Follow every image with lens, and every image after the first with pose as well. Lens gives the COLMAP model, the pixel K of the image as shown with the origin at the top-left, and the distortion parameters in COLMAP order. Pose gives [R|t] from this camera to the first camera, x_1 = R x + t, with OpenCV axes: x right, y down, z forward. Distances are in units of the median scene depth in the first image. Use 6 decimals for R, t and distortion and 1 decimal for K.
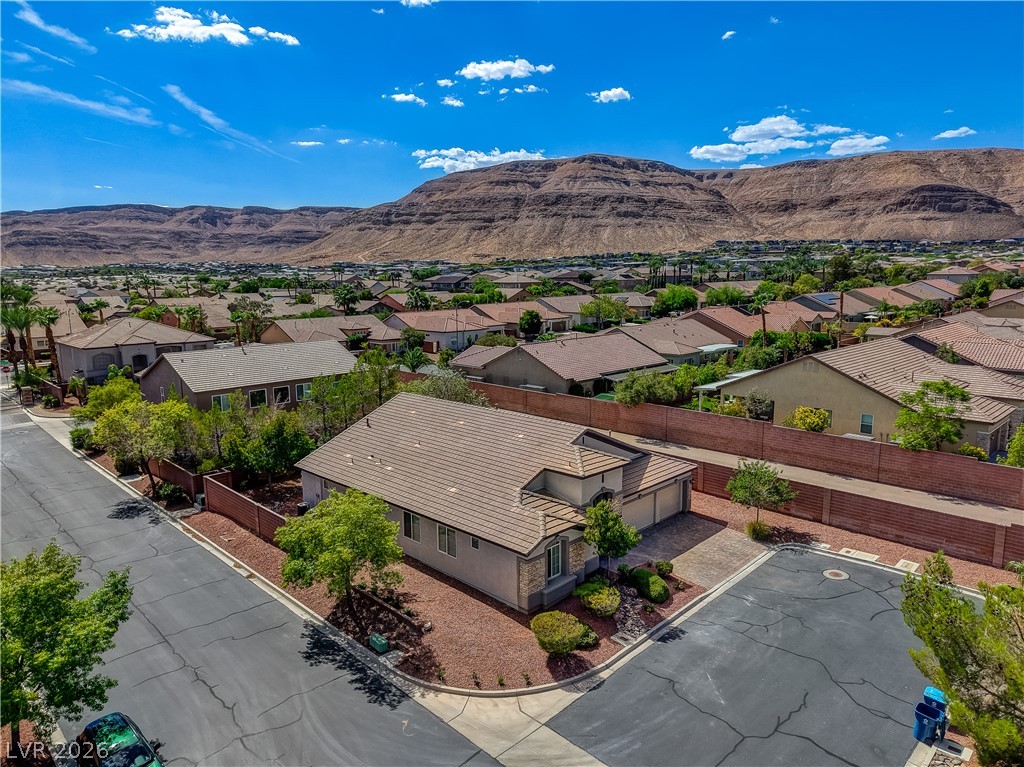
lens RADIAL K [[690.3, 0, 509.8], [0, 690.3, 383.1], [0, 0, 1]] dist [0.010193, -0.006071]
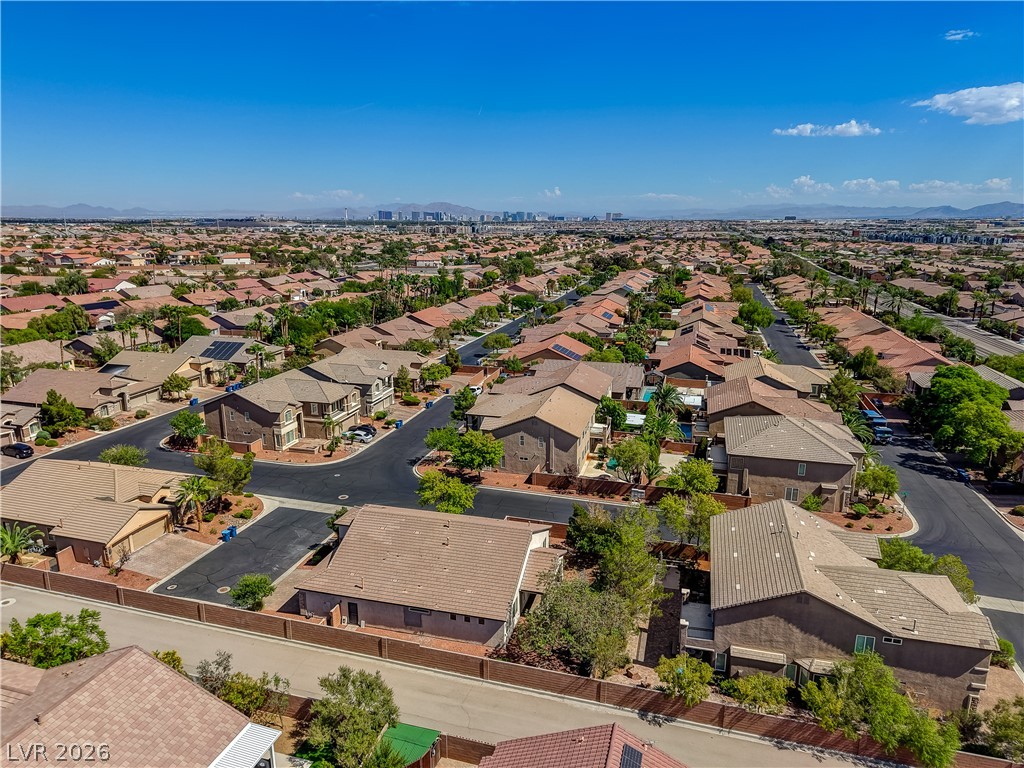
lens RADIAL K [[688.8, 0, 509.8], [0, 688.8, 380.6], [0, 0, 1]] dist [0.010456, -0.007434]
pose [[-0.873740, 0.129874, -0.468734, 0.019026], [-0.068190, 0.921468, 0.382422, -0.031748], [0.481590, 0.366100, -0.796267, 0.083984]]
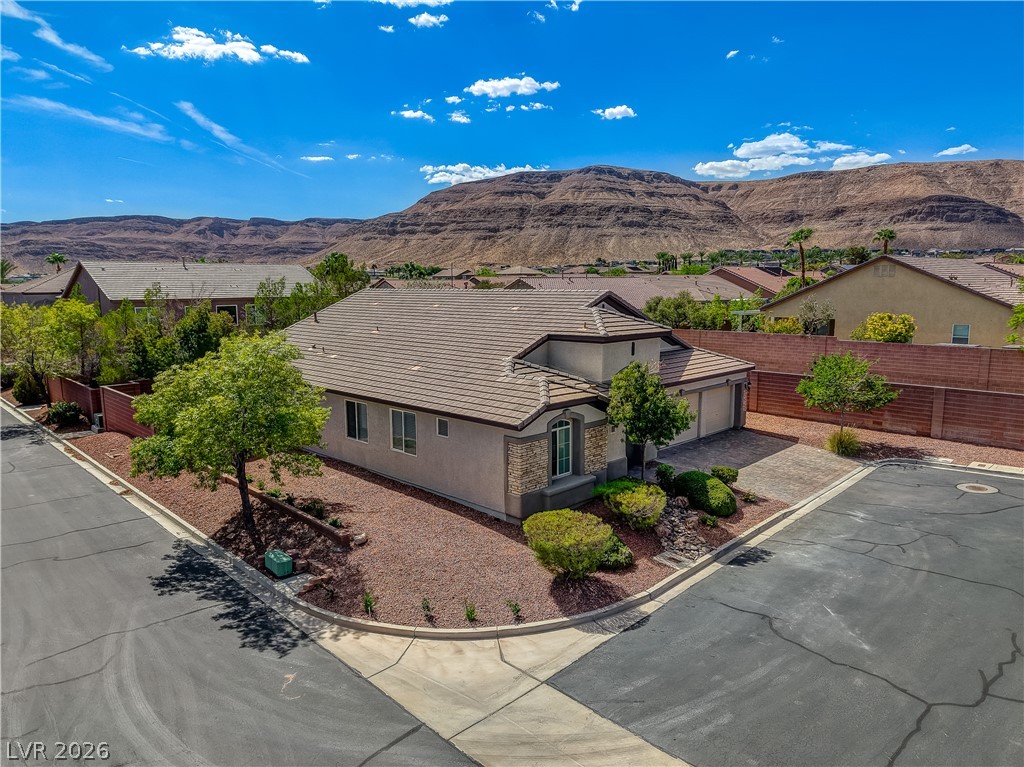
lens RADIAL K [[688.8, 0, 509.8], [0, 688.8, 380.1], [0, 0, 1]] dist [0.010456, -0.007434]
pose [[0.999966, 0.004914, -0.006697, 0.000549], [-0.005071, 0.999705, -0.023746, 0.006038], [0.006579, 0.023779, 0.999696, 0.010143]]
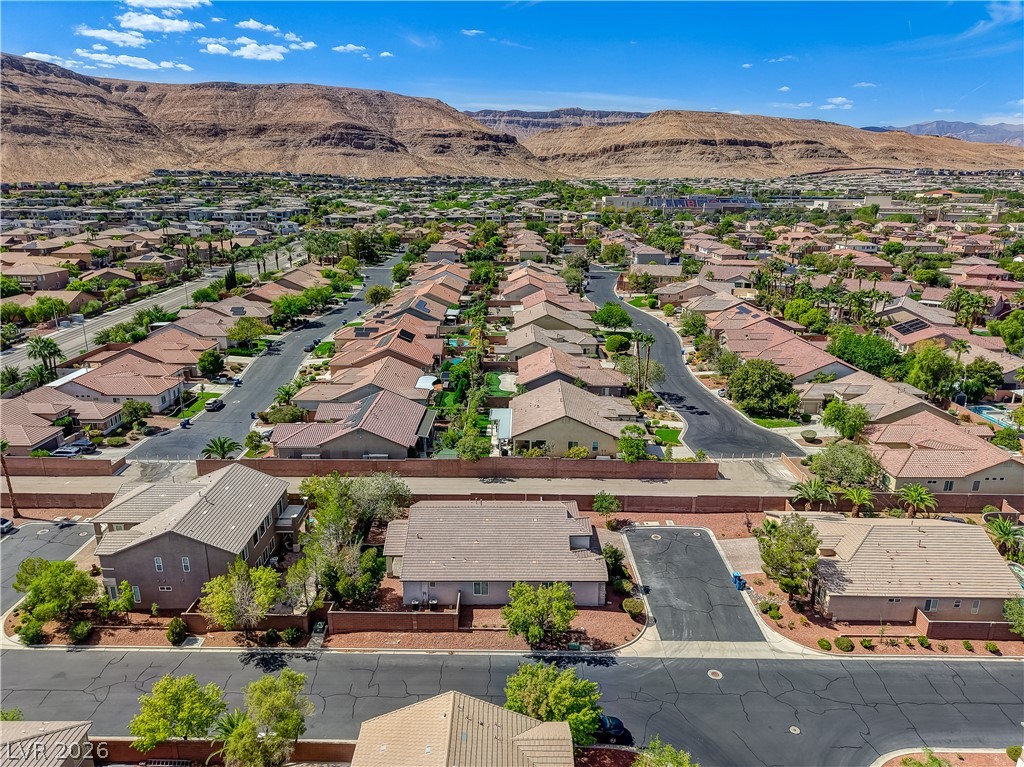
lens RADIAL K [[686.7, 0, 509.4], [0, 686.7, 383.8], [0, 0, 1]] dist [0.010973, -0.006331]
pose [[0.709800, -0.186724, 0.679204, -0.043566], [0.104080, 0.981444, 0.161046, -0.021039], [-0.696672, -0.043618, 0.716063, -0.009460]]
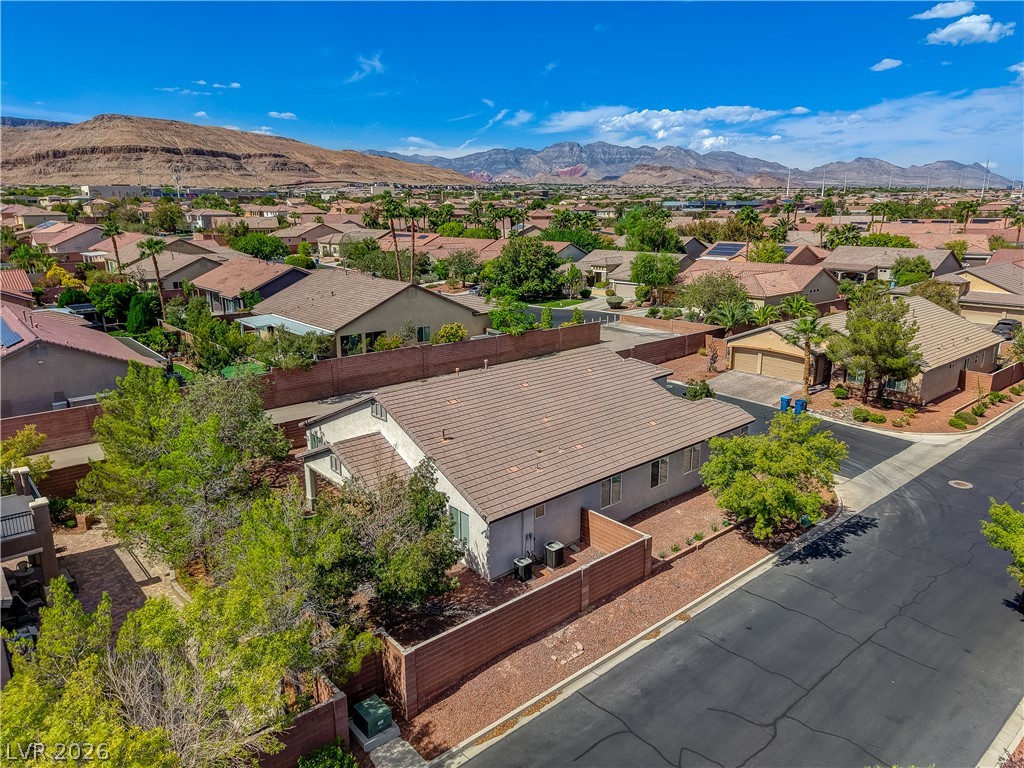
lens RADIAL K [[693.9, 0, 510.5], [0, 693.9, 381.3], [0, 0, 1]] dist [0.007204, -0.004785]
pose [[0.069406, -0.237832, 0.968823, -0.035609], [0.166647, 0.960283, 0.223797, -0.005655], [-0.983571, 0.145919, 0.106283, 0.035838]]
